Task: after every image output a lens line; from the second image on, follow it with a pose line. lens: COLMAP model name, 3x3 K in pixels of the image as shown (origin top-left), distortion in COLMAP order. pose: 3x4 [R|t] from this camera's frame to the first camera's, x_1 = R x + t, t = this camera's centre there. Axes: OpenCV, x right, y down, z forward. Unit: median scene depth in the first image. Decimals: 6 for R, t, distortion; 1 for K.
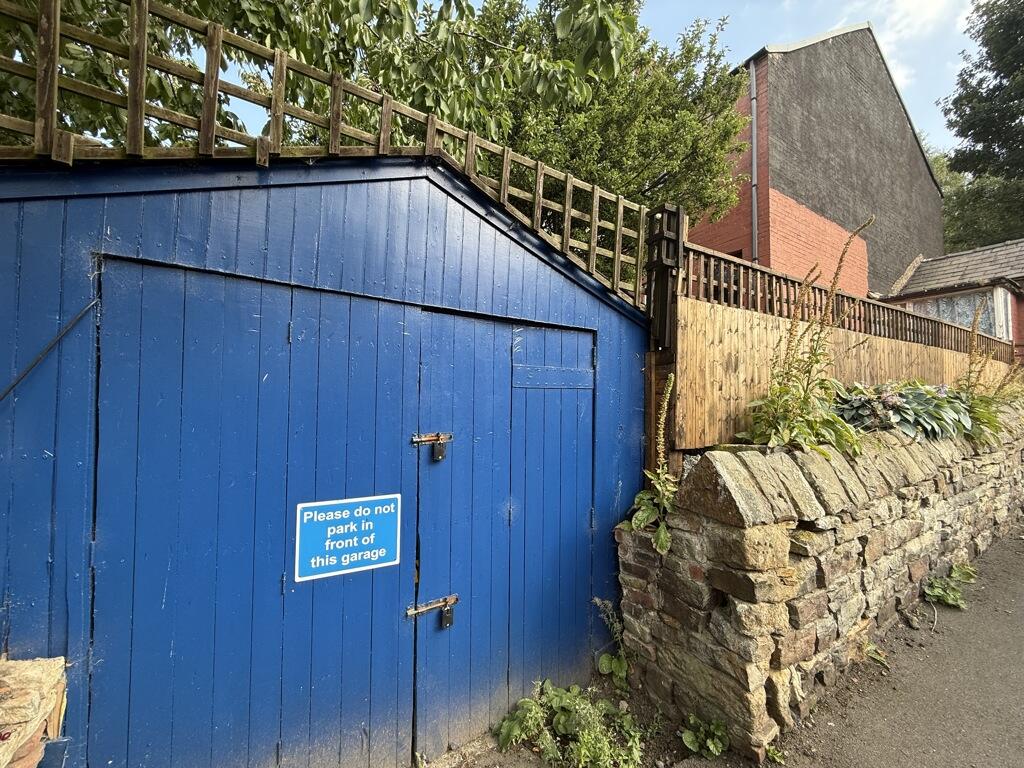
lens RADIAL K [[411.3, 0, 512.0], [0, 411.3, 384.0], [0, 0, 1]] dist [-0.001679, -0.000286]
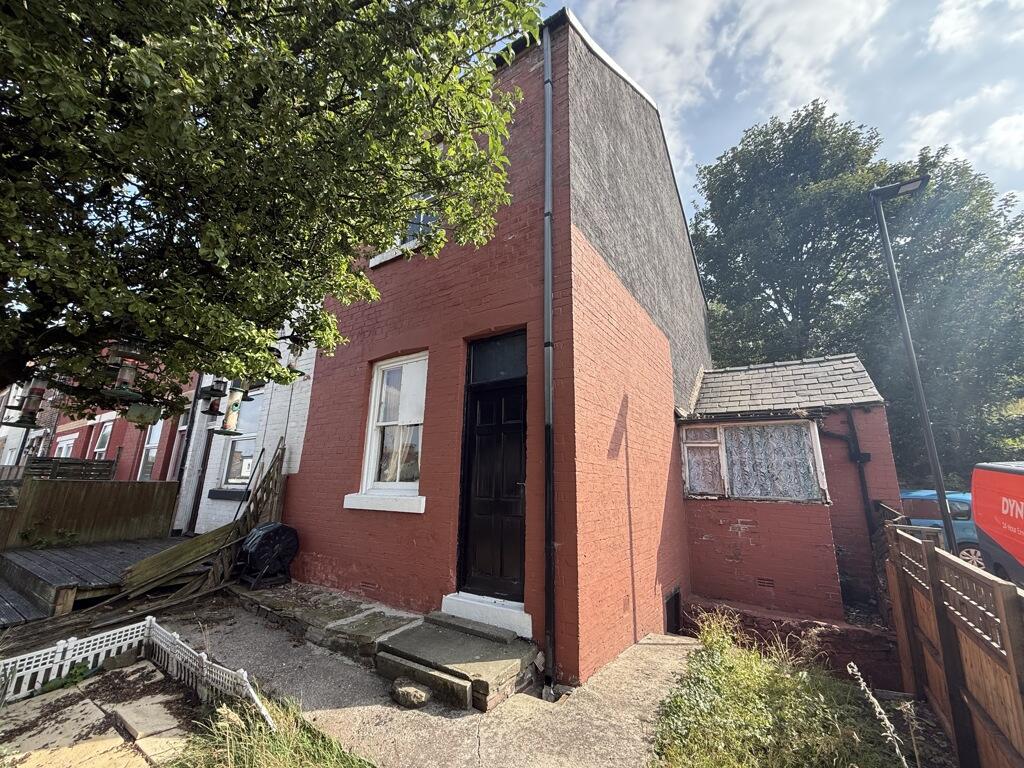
lens RADIAL K [[411.3, 0, 512.0], [0, 411.3, 384.0], [0, 0, 1]] dist [-0.001679, -0.000286]
pose [[0.893581, 0.092991, 0.439164, 0.313179], [-0.023165, 0.986557, -0.161764, -0.161294], [-0.448304, 0.134376, 0.883723, 0.542175]]
